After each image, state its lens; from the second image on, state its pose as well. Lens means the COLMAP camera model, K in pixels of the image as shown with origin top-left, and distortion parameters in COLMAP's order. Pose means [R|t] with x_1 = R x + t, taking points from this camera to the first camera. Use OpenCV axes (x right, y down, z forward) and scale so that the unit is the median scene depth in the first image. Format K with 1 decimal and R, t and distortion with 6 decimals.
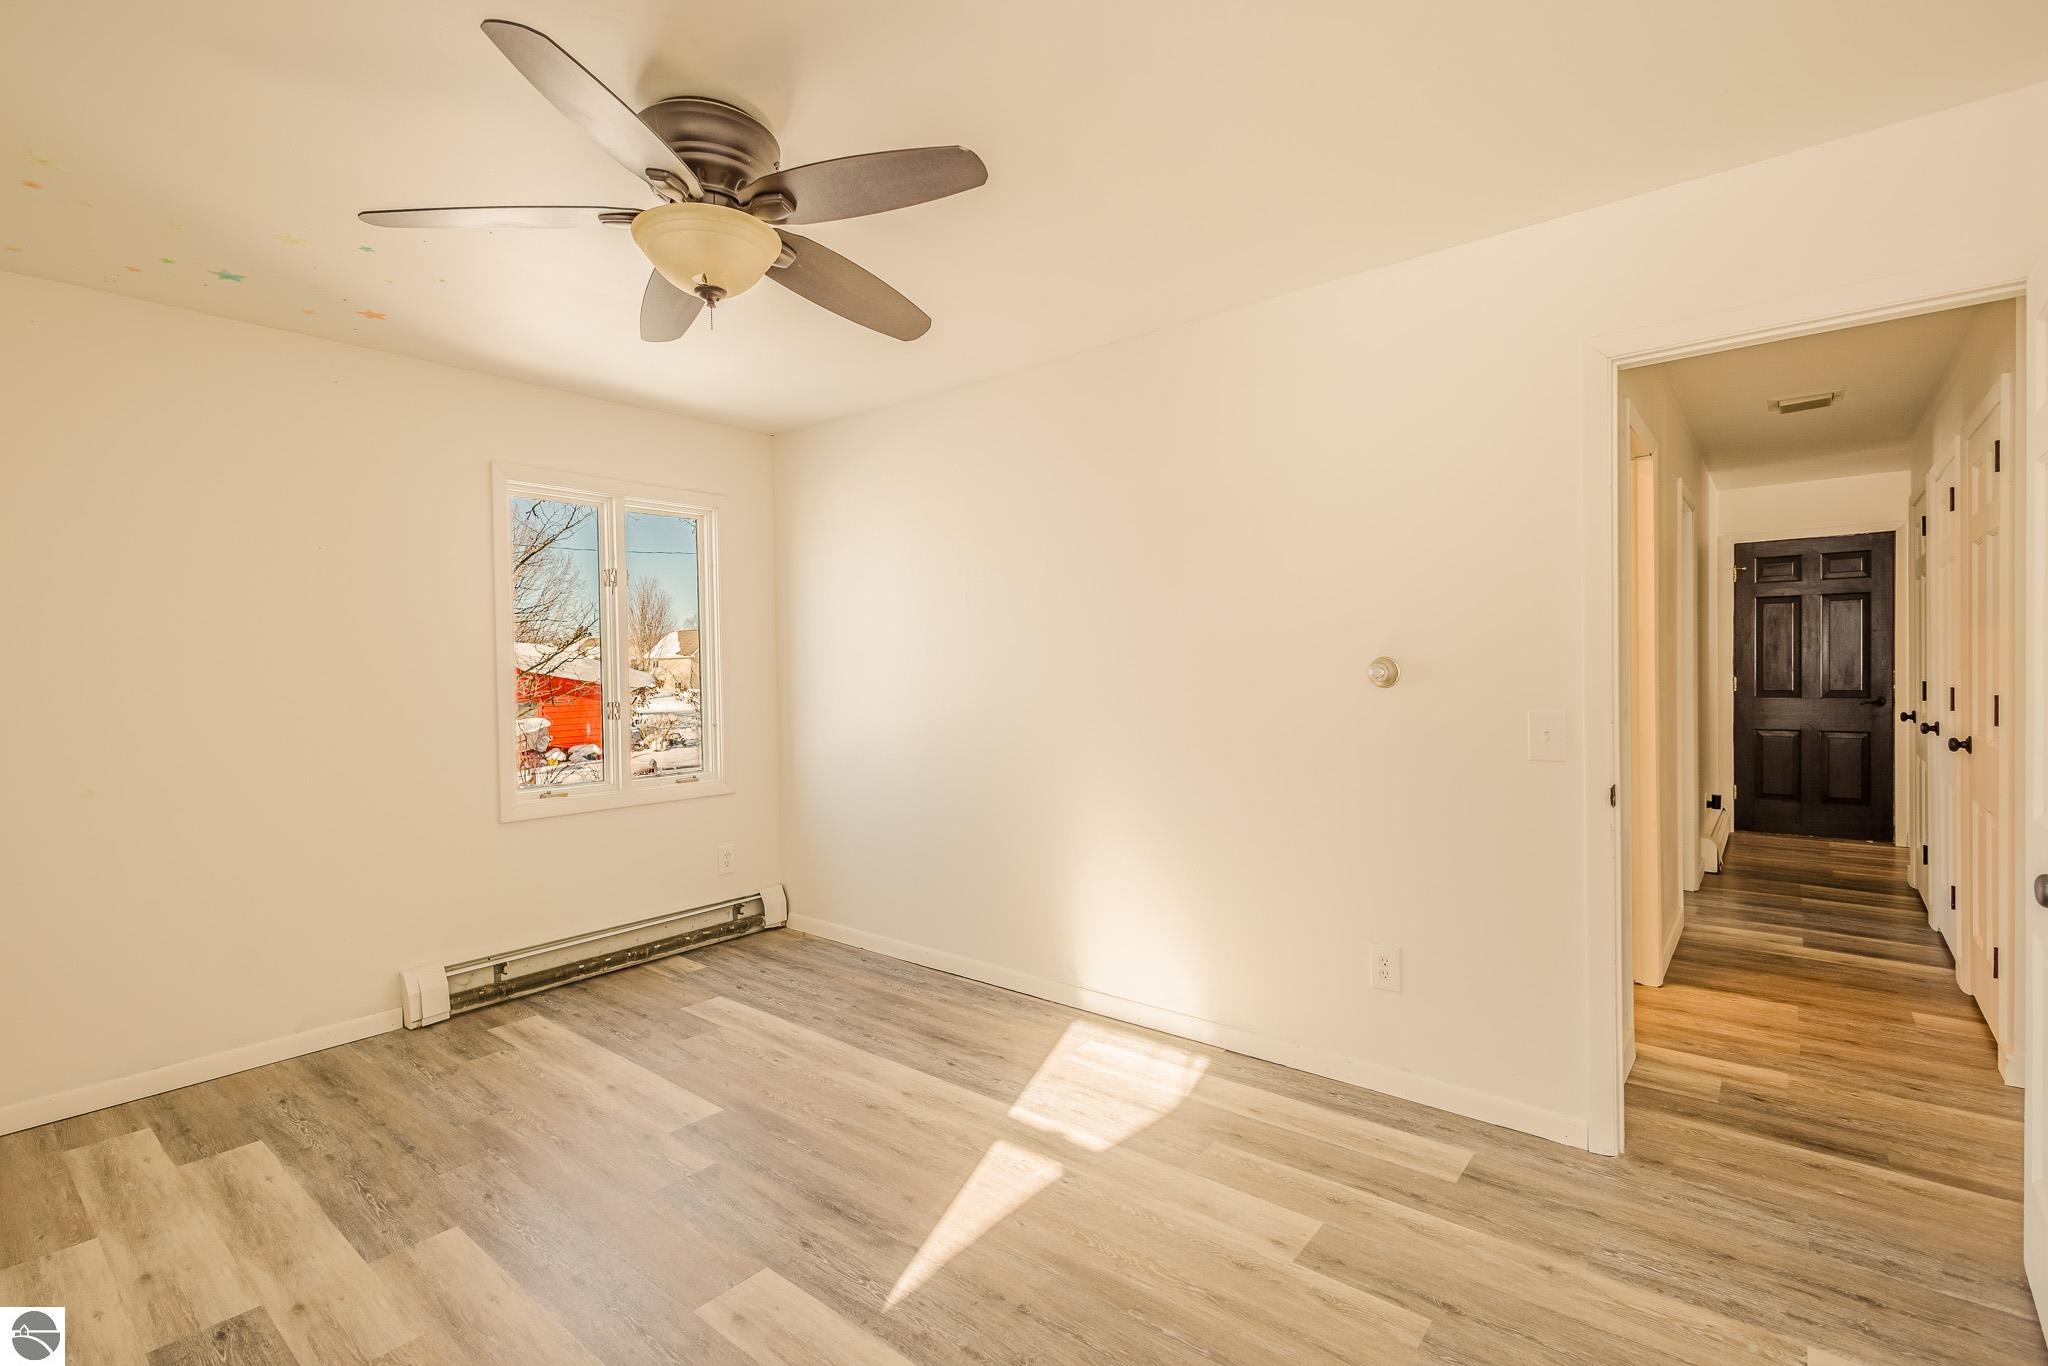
lens RADIAL K [[947.8, 0, 1026.1], [0, 947.8, 680.8], [0, 0, 1]] dist [0.010301, -0.002096]
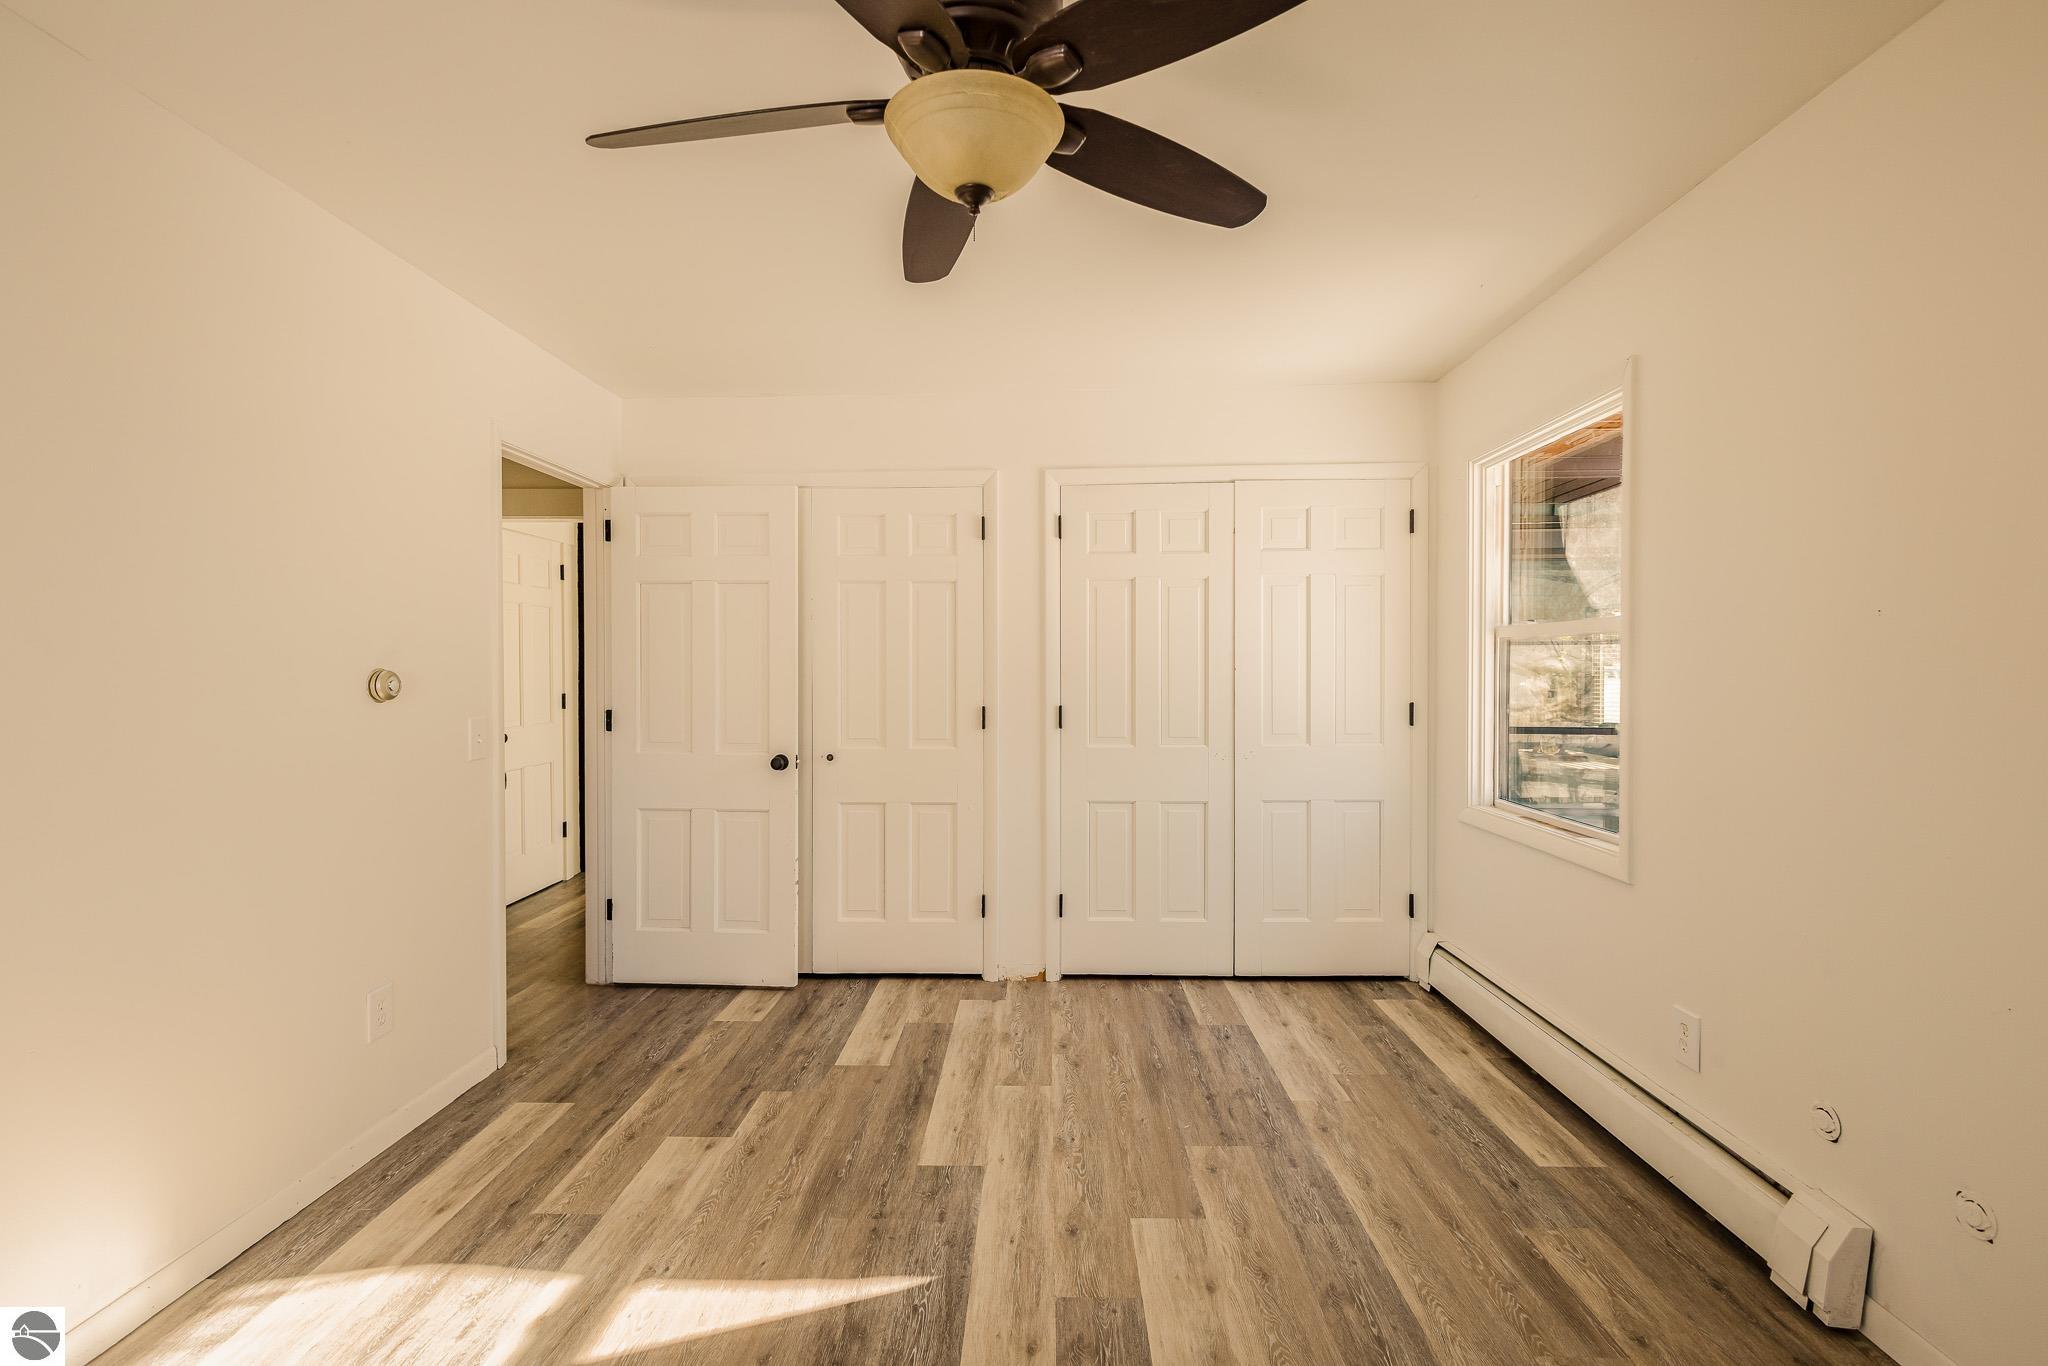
lens RADIAL K [[947.8, 0, 1017.1], [0, 947.8, 676.9], [0, 0, 1]] dist [0.010301, -0.002096]
pose [[-0.617619, 0.011247, 0.786397, -0.939200], [0.023077, 0.999726, 0.003826, -0.009004], [-0.786139, 0.020511, -0.617710, 1.417193]]
